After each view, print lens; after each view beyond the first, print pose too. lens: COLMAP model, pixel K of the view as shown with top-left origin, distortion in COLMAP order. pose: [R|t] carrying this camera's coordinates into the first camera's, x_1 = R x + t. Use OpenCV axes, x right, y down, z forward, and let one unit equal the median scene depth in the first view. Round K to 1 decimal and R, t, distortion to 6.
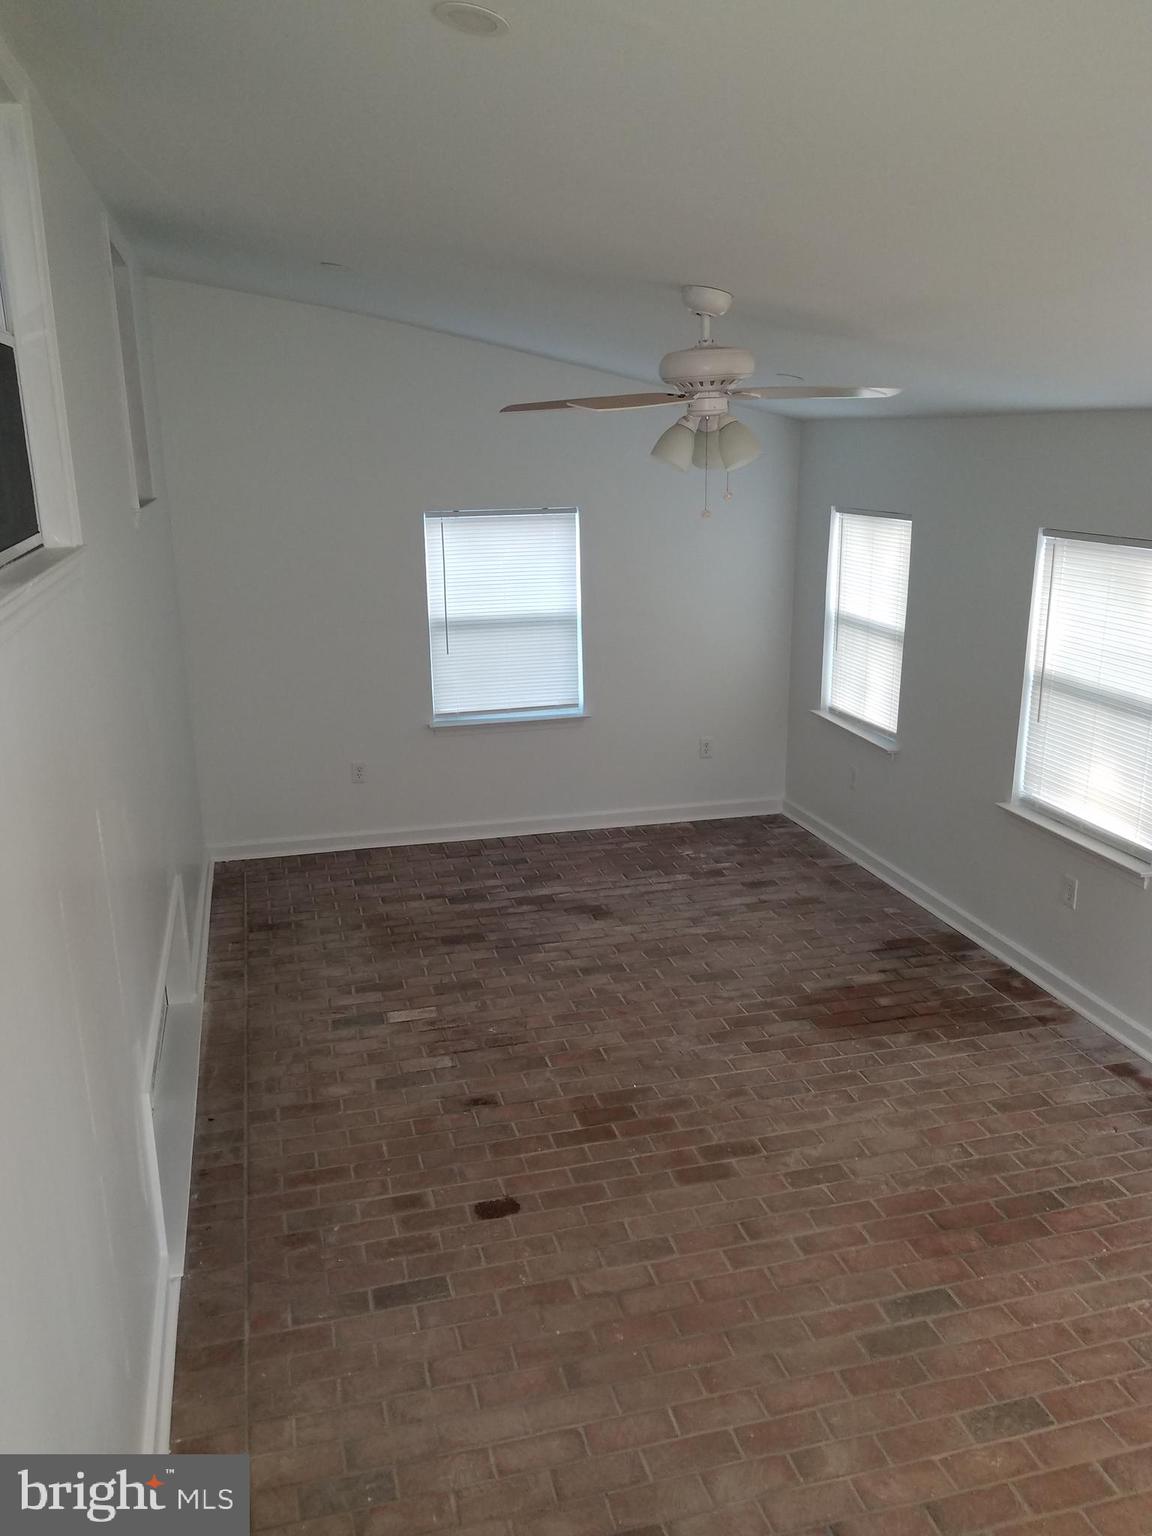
lens RADIAL K [[1204.6, 0, 587.8], [0, 1204.6, 776.5], [0, 0, 1]] dist [-0.007807, 0.001287]
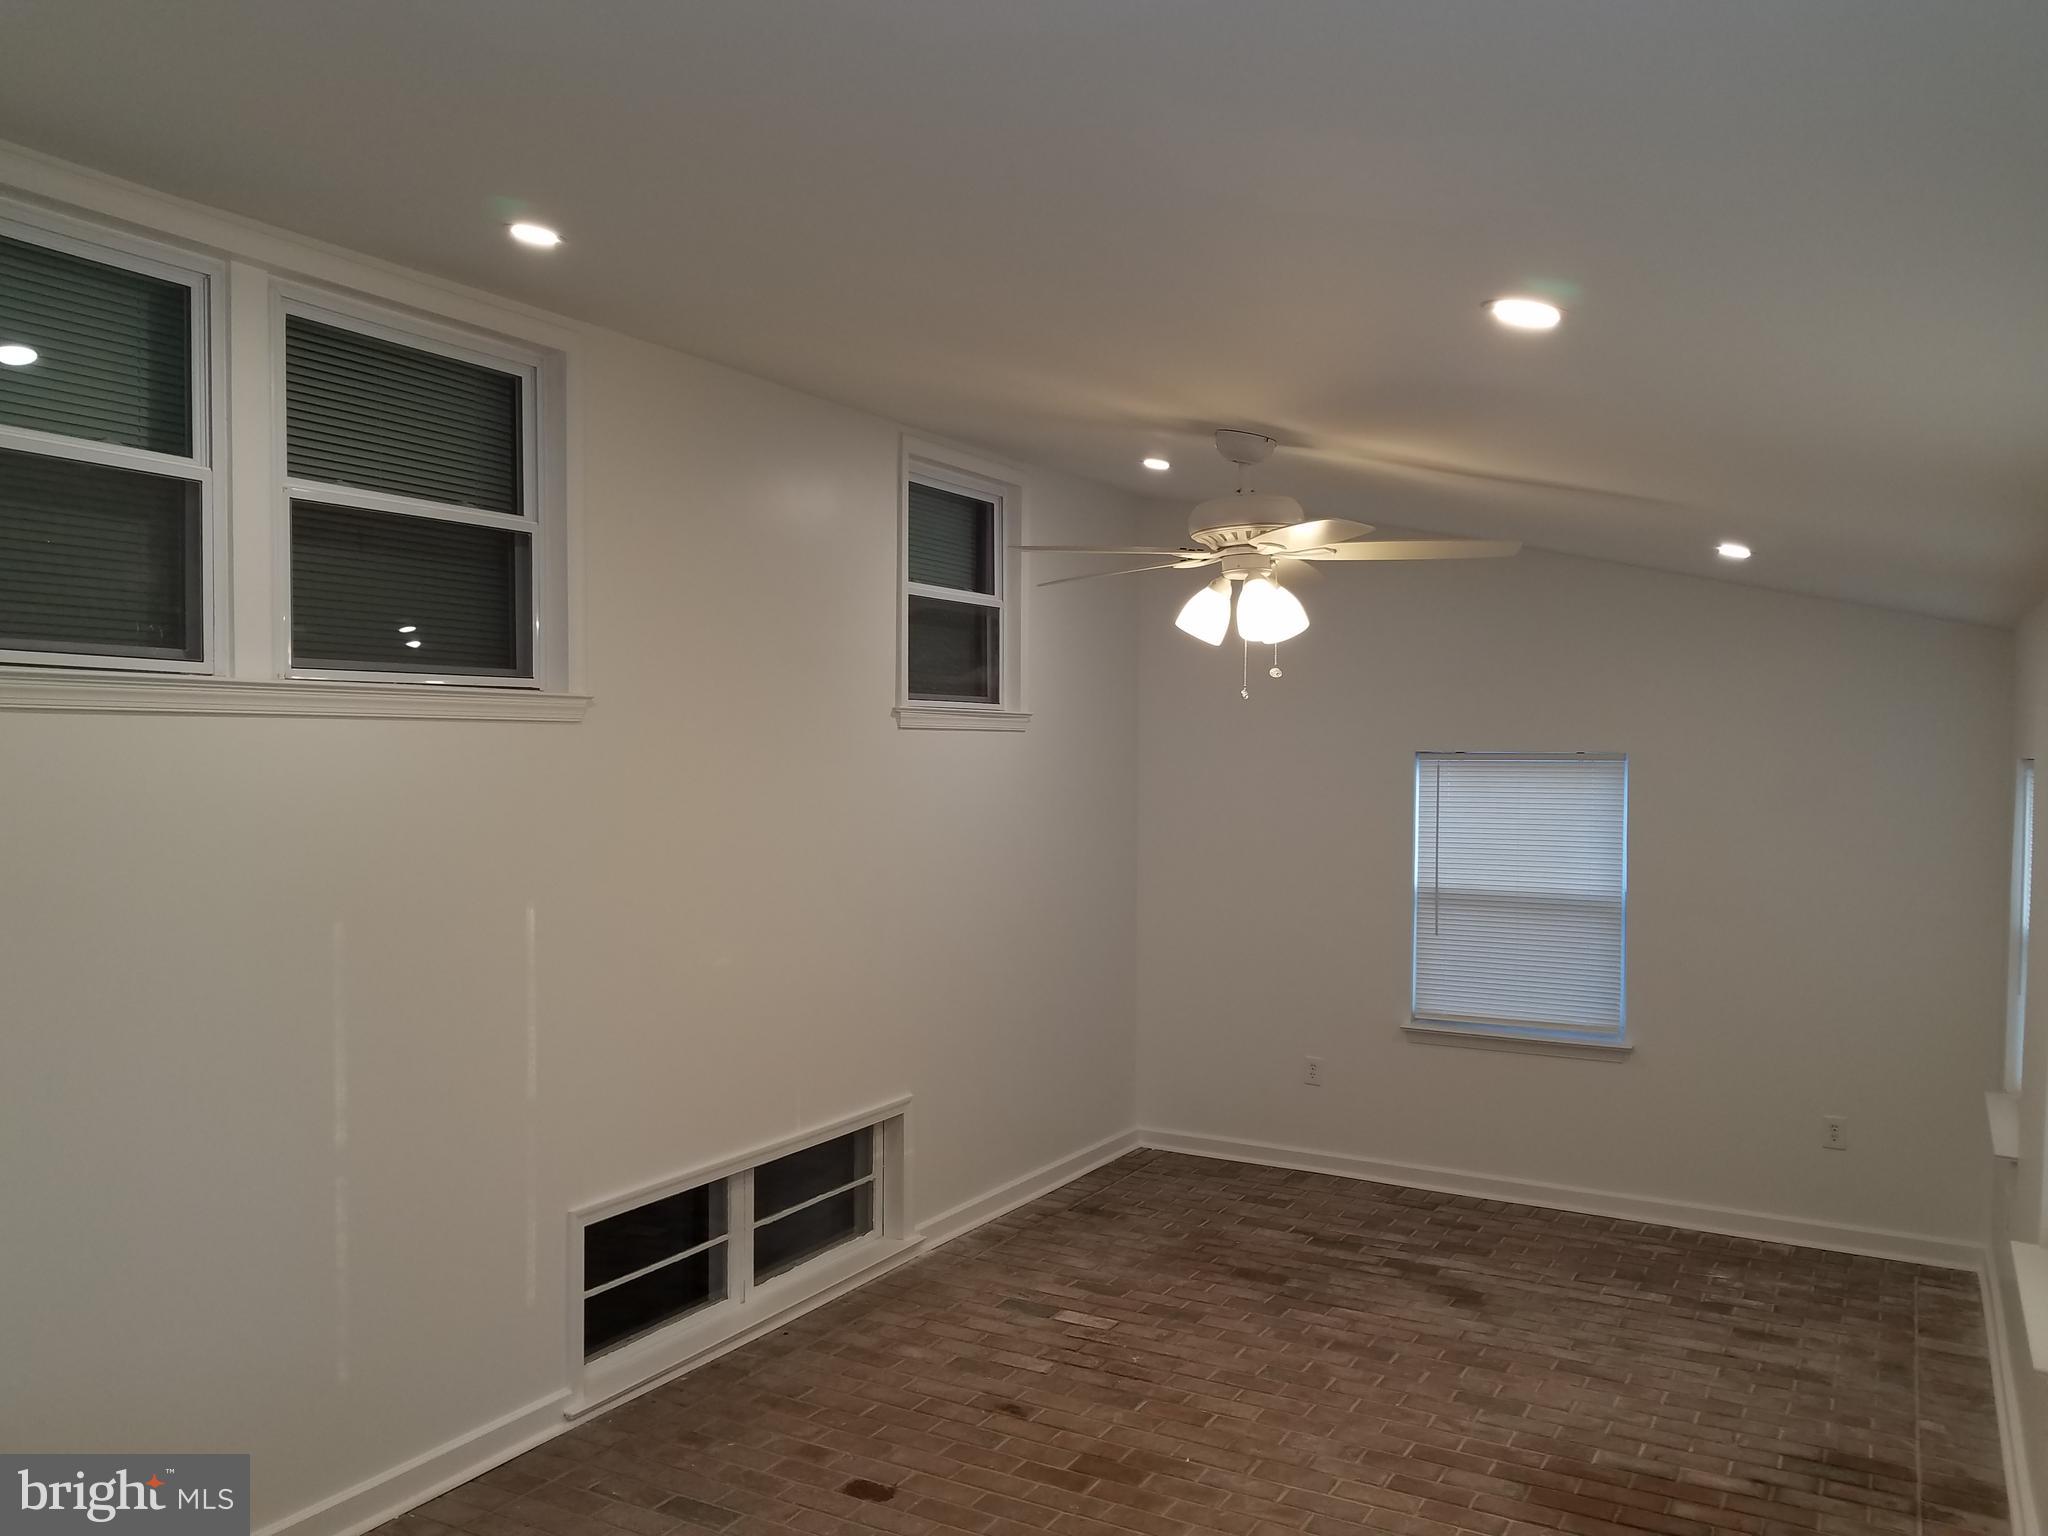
lens RADIAL K [[1606.1, 0, 1030.2], [0, 1606.1, 781.5], [0, 0, 1]] dist [-0.007807, 0.001287]
pose [[0.717576, 0.032775, -0.695709, 0.508211], [-0.202953, 0.965382, -0.163852, 0.029396], [0.666254, 0.258772, 0.699387, 0.113996]]
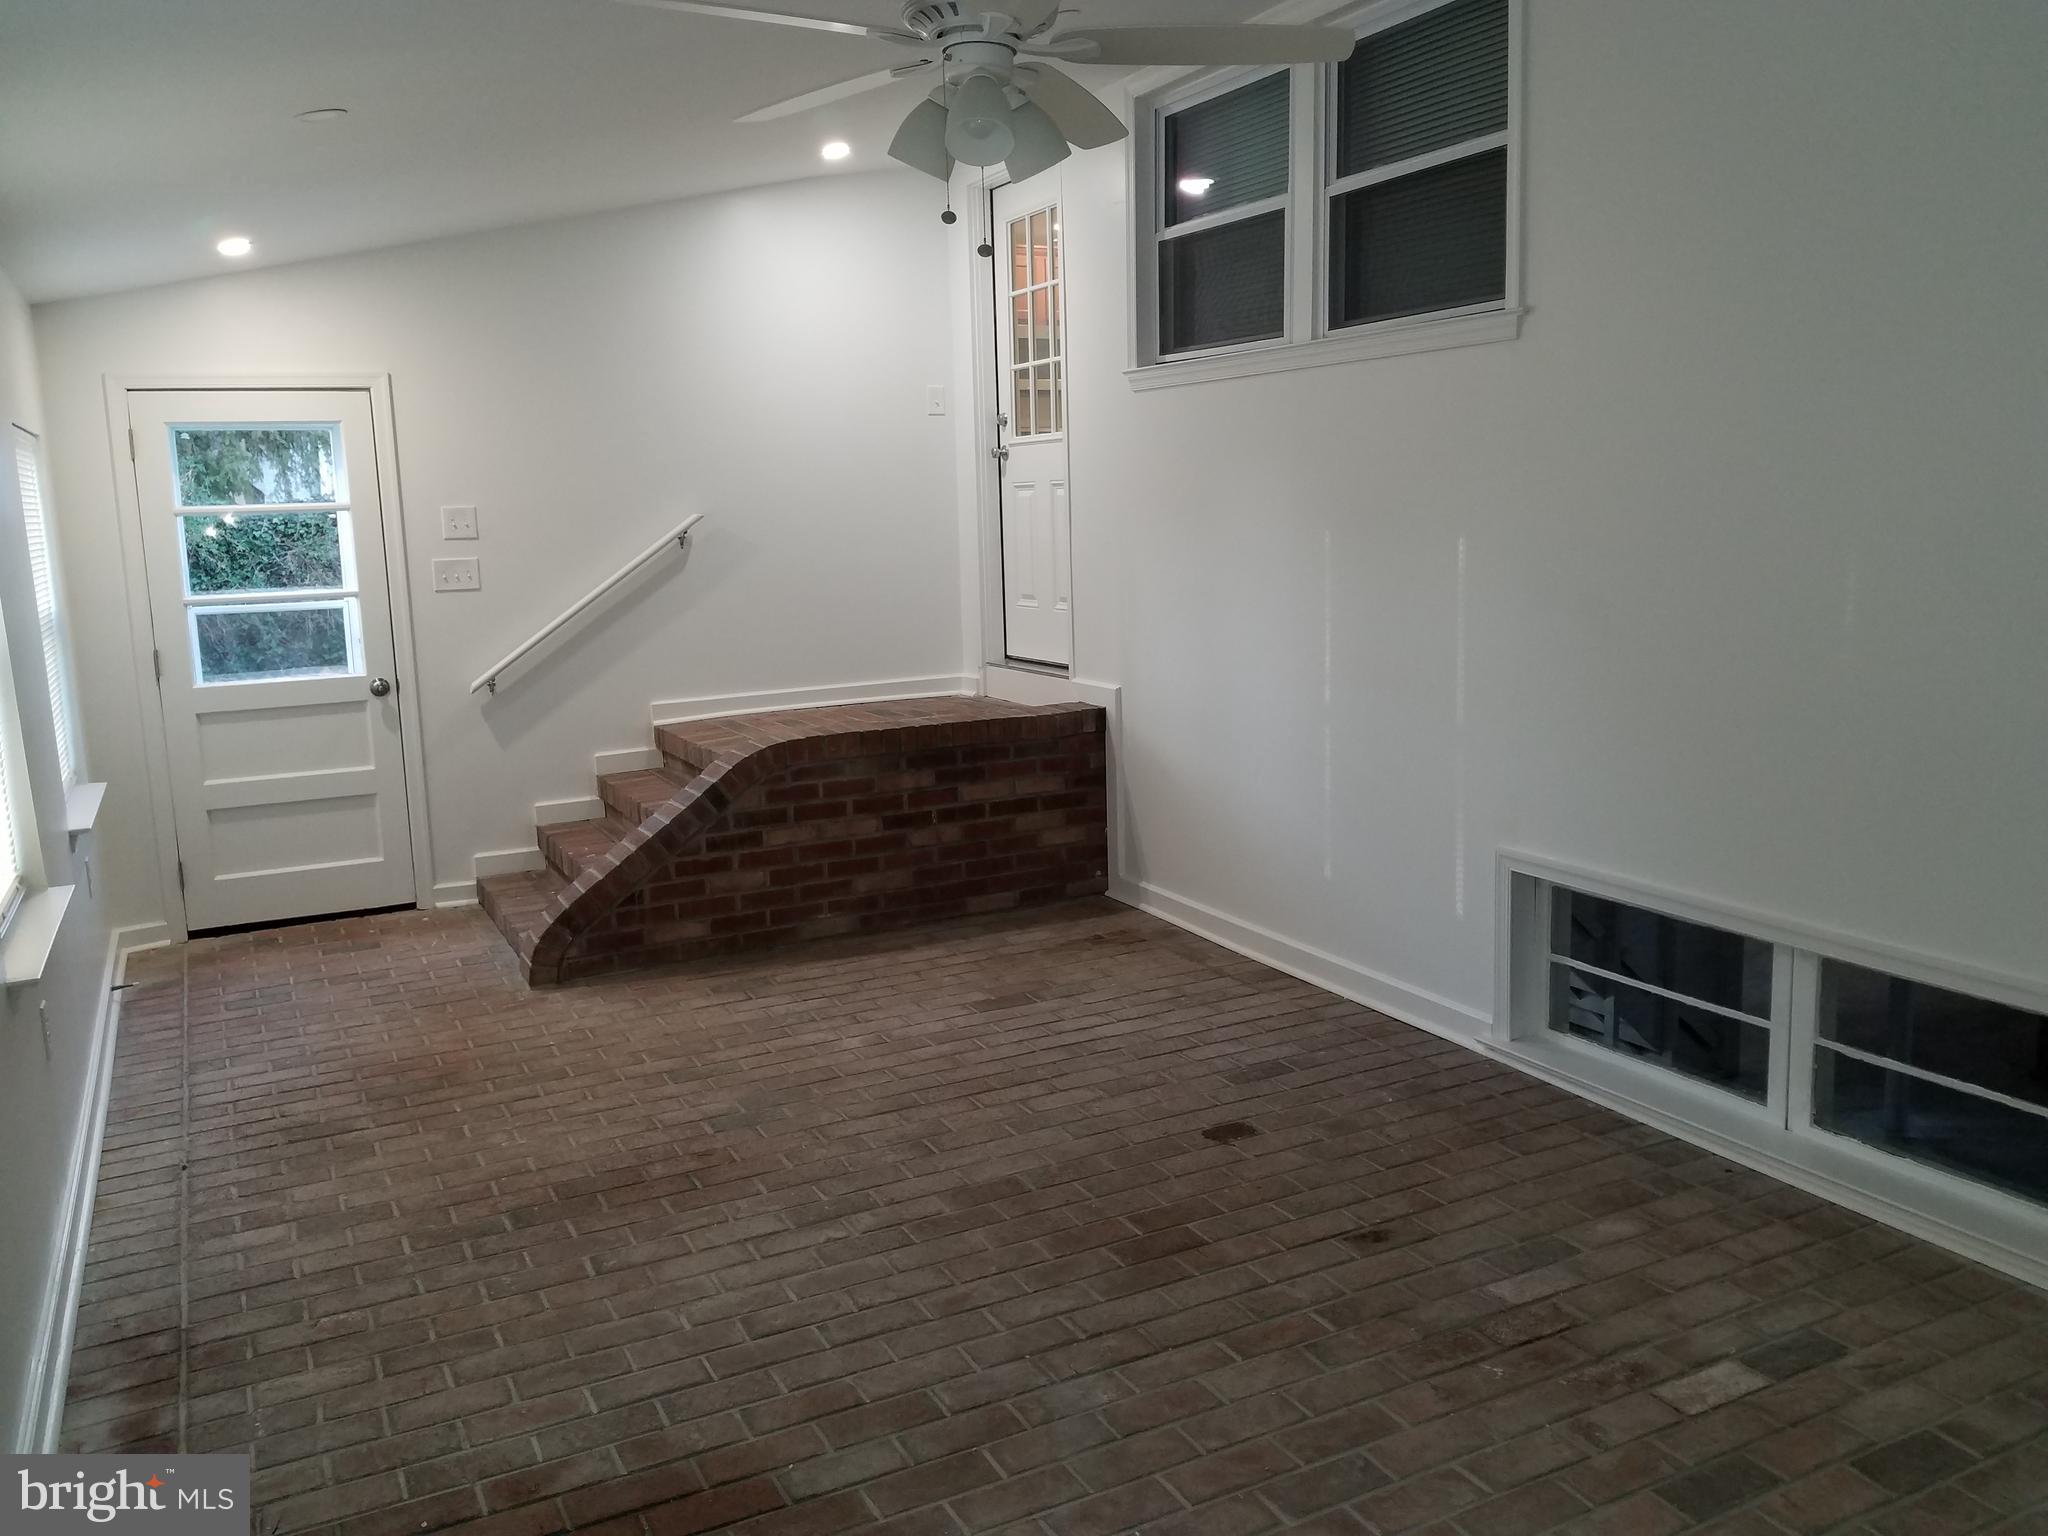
lens RADIAL K [[1606.1, 0, 1015.7], [0, 1606.1, 757.9], [0, 0, 1]] dist [-0.007807, 0.001287]
pose [[-0.979172, 0.070327, -0.190461, 0.171901], [-0.015366, 0.909731, 0.414913, -0.216692], [0.202448, 0.409198, -0.889703, 1.228744]]
